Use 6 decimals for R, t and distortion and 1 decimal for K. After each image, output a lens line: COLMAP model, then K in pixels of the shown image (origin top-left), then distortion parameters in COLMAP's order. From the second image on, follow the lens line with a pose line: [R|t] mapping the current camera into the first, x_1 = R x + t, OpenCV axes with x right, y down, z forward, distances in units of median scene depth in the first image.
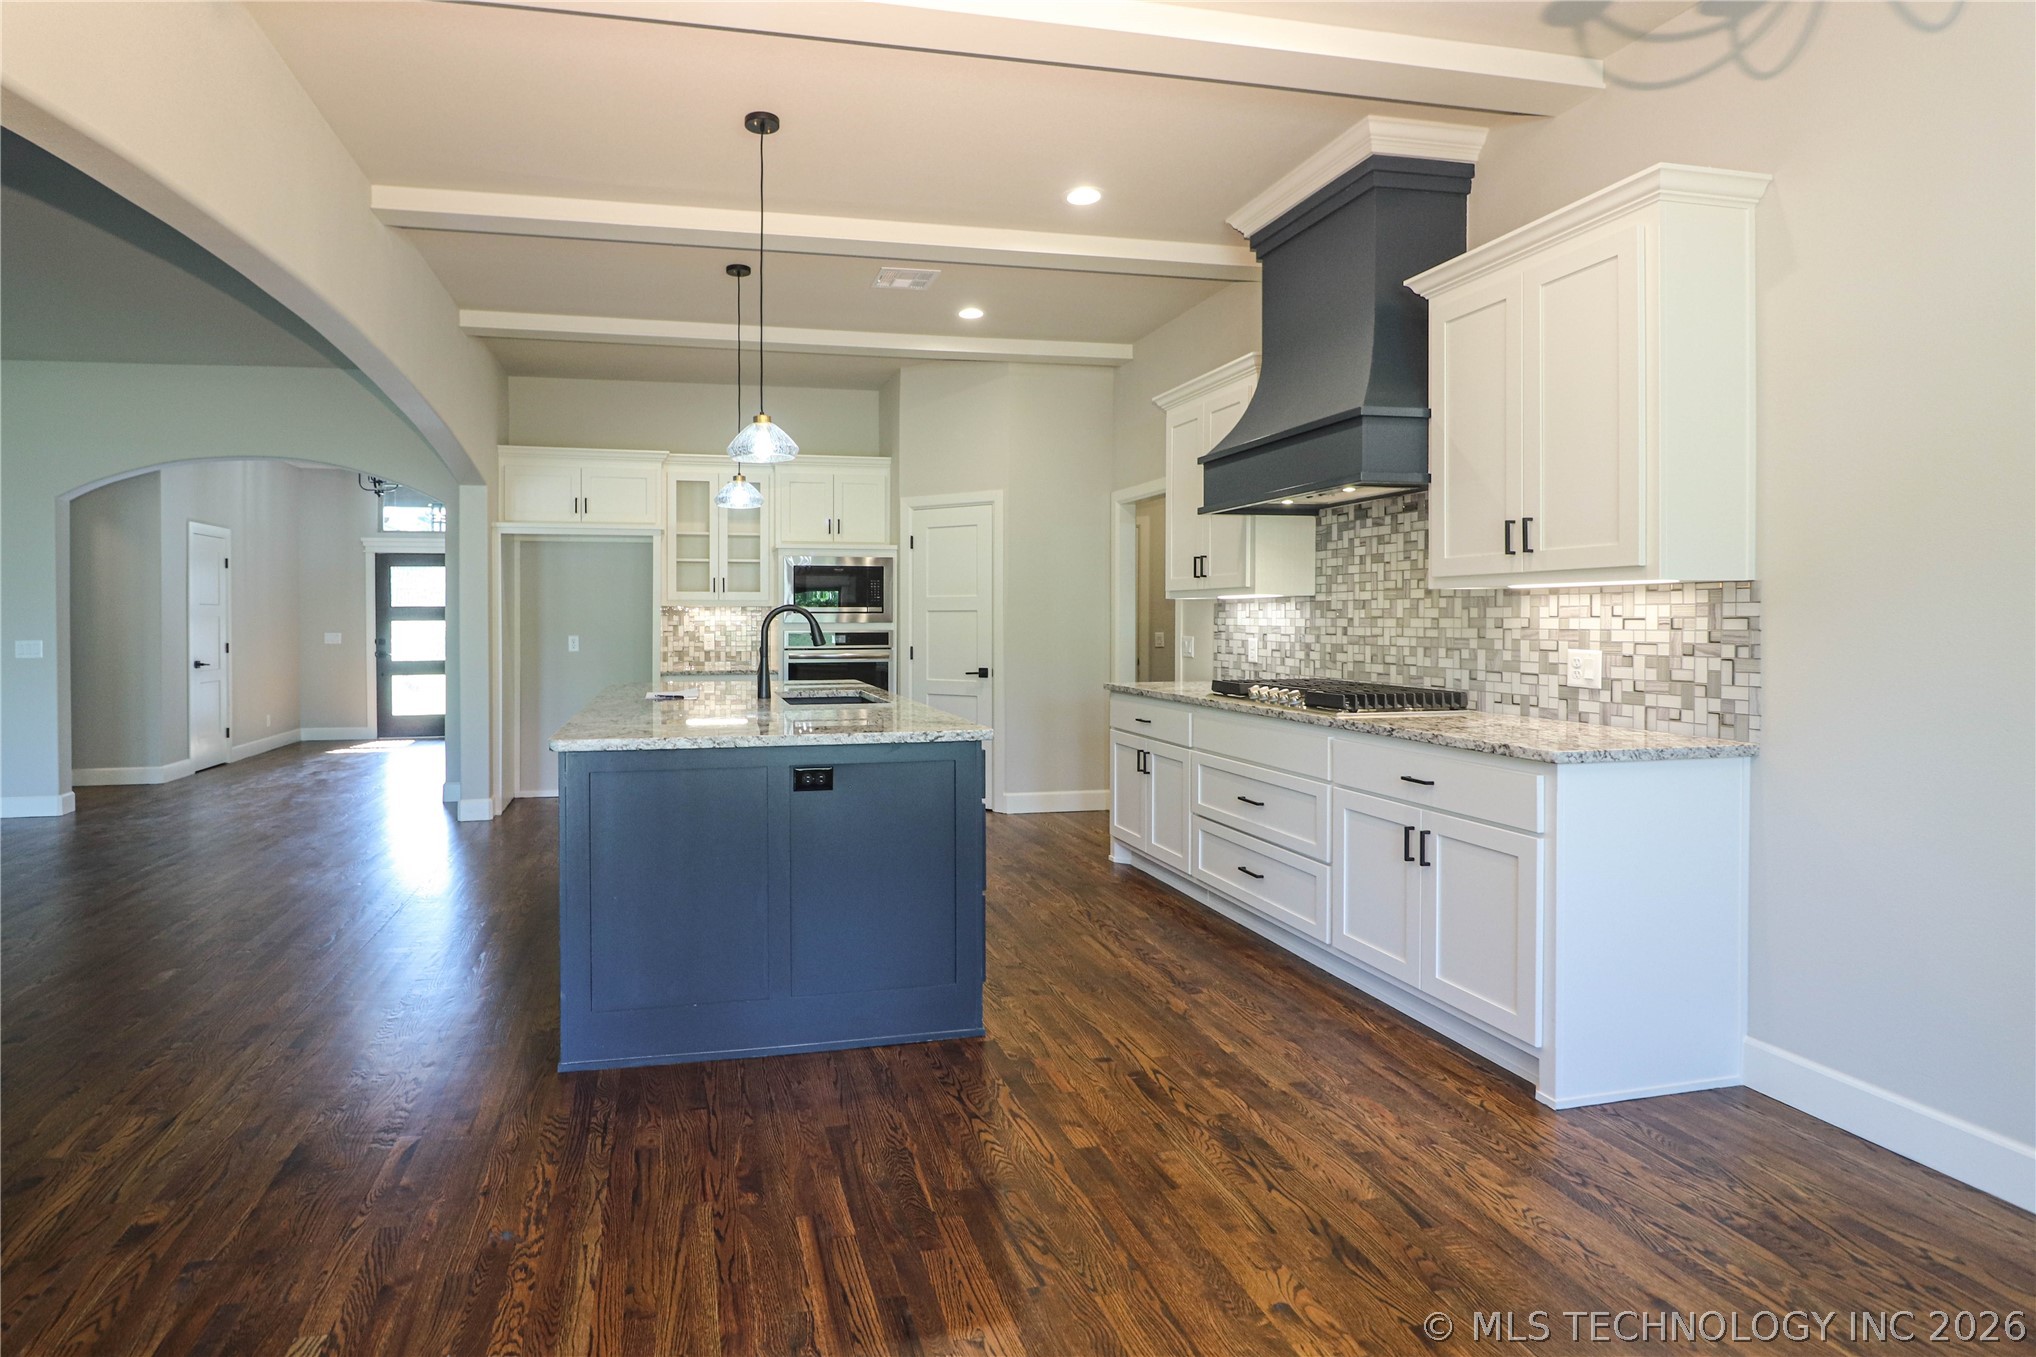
lens RADIAL K [[998.2, 0, 905.9], [0, 998.2, 636.1], [0, 0, 1]] dist [-0.001223, -0.011241]
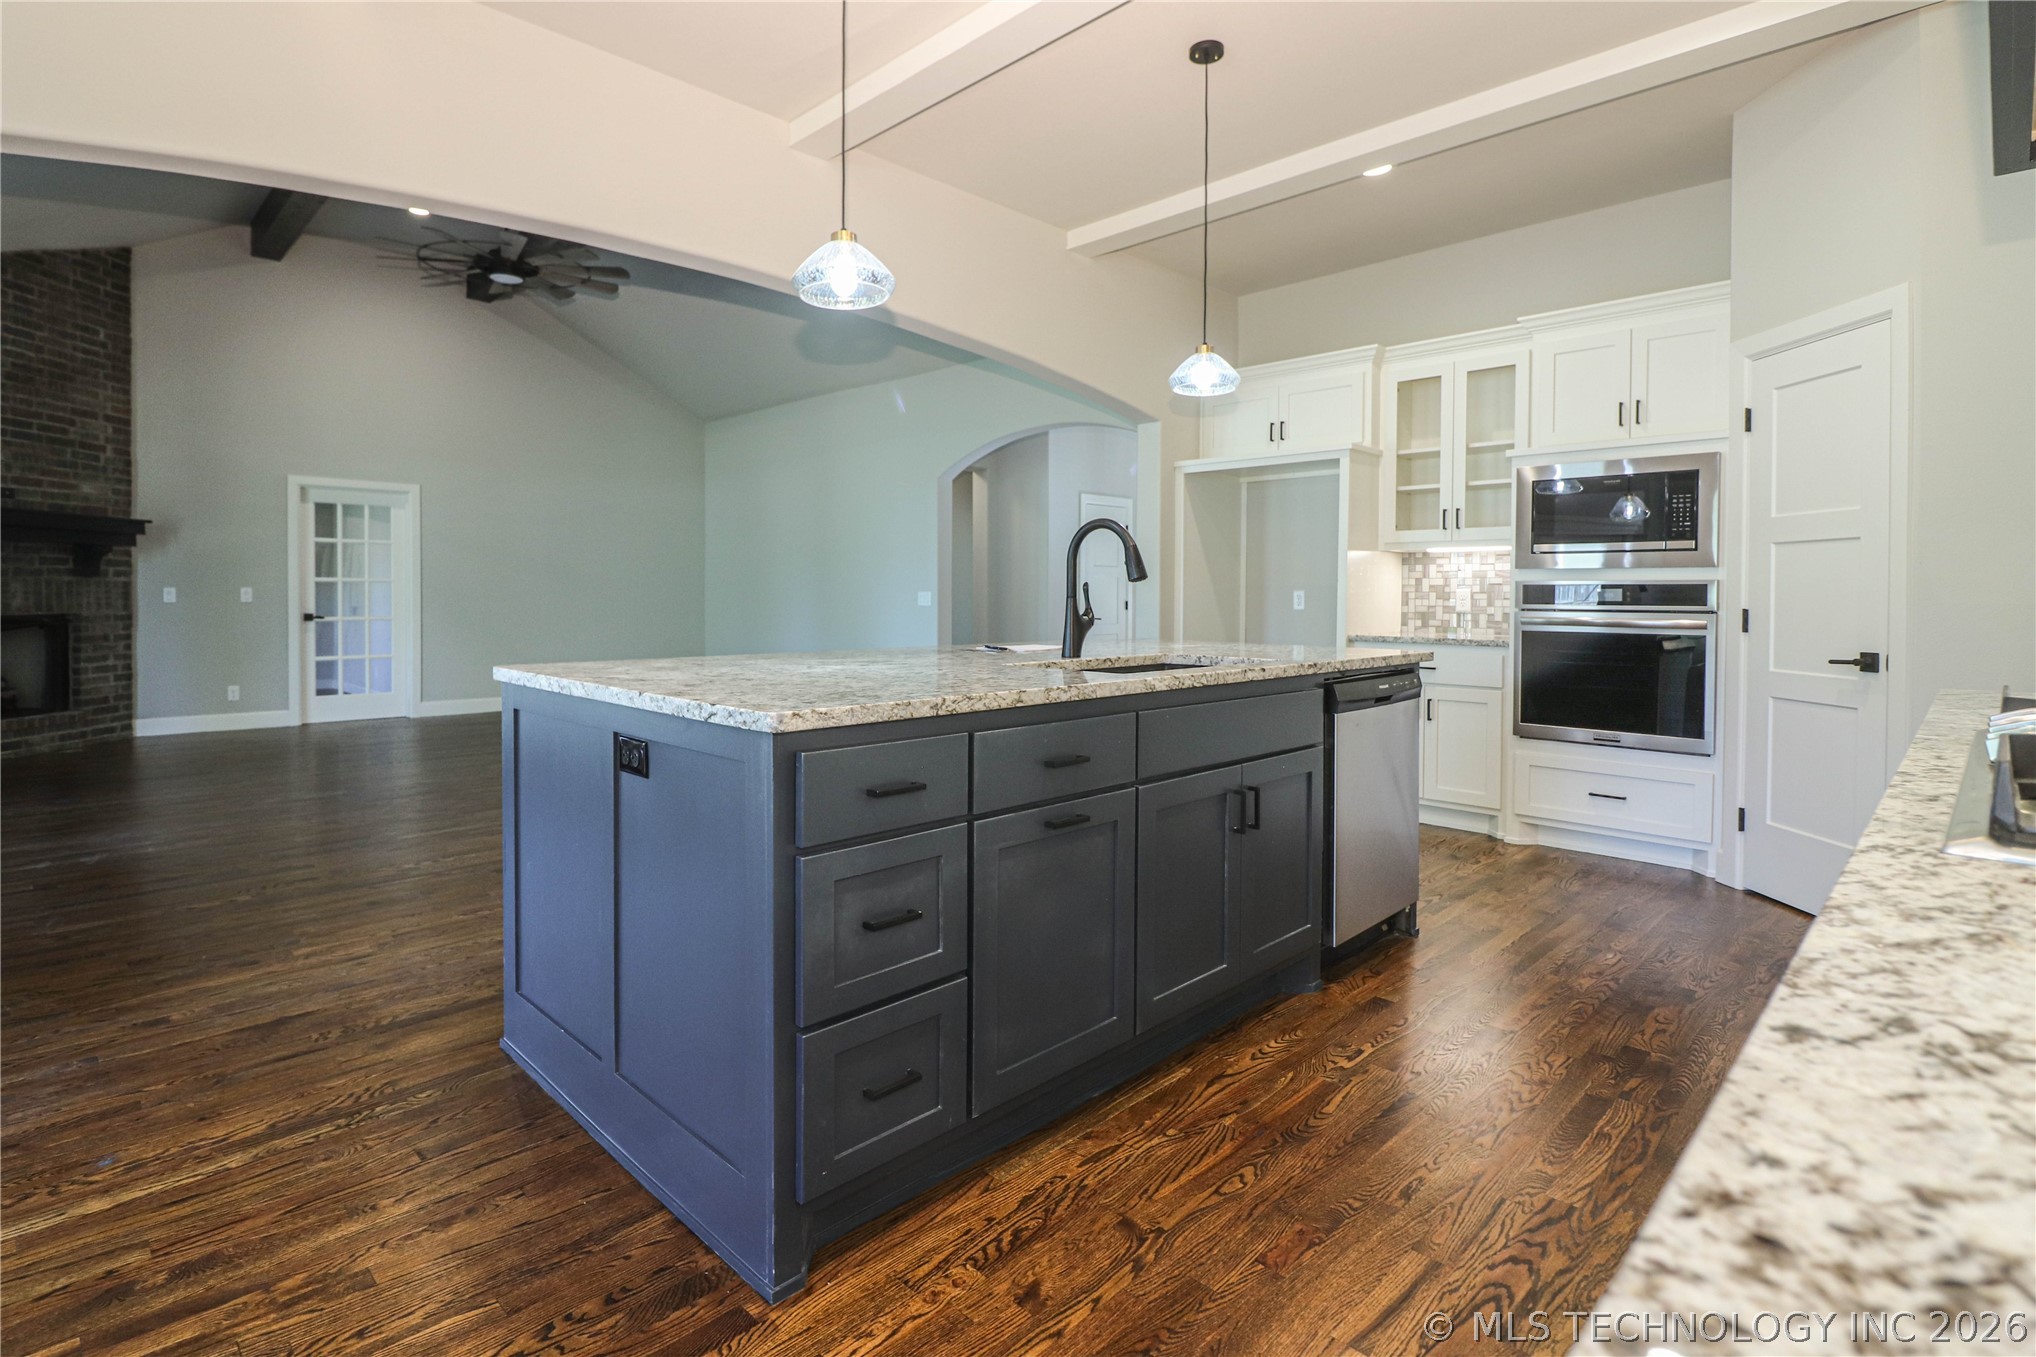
lens RADIAL K [[998.2, 0, 1002.7], [0, 998.2, 623.7], [0, 0, 1]] dist [-0.001223, -0.011241]
pose [[0.545798, 0.029999, -0.837380, 0.409695], [-0.022226, 0.999526, 0.021321, 0.026382], [0.837622, 0.006975, 0.546205, 0.595203]]
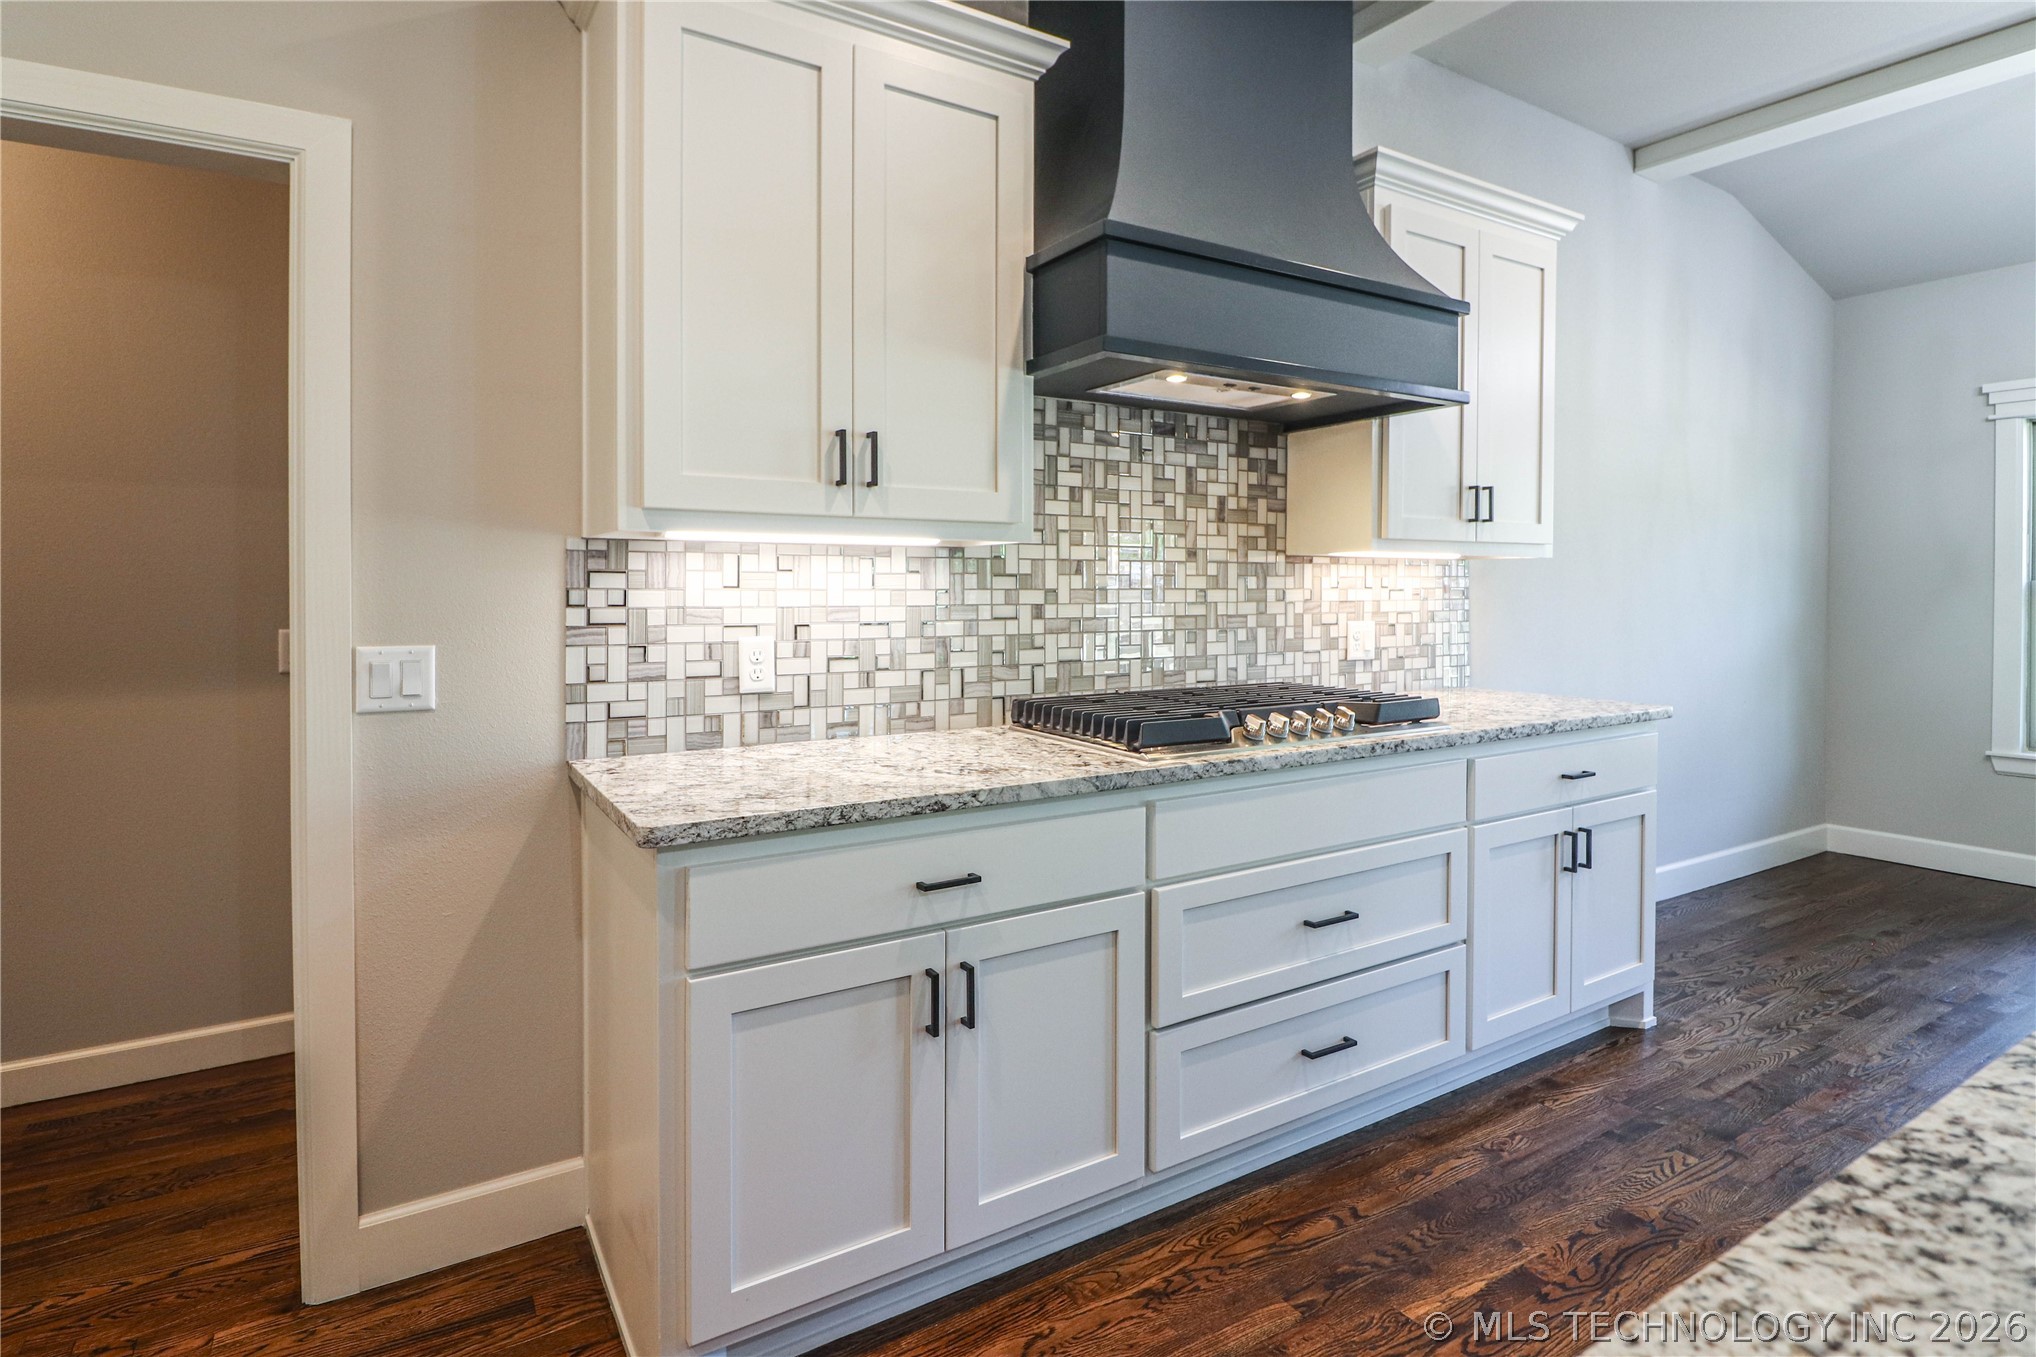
lens RADIAL K [[1019.4, 0, 1010.7], [0, 1019.4, 596.9], [0, 0, 1]] dist [-0.008672, -0.006681]
pose [[-0.323545, -0.005918, 0.946194, -0.121499], [0.016873, 0.999785, 0.012023, -0.021951], [-0.946062, 0.019855, -0.323375, 1.263074]]
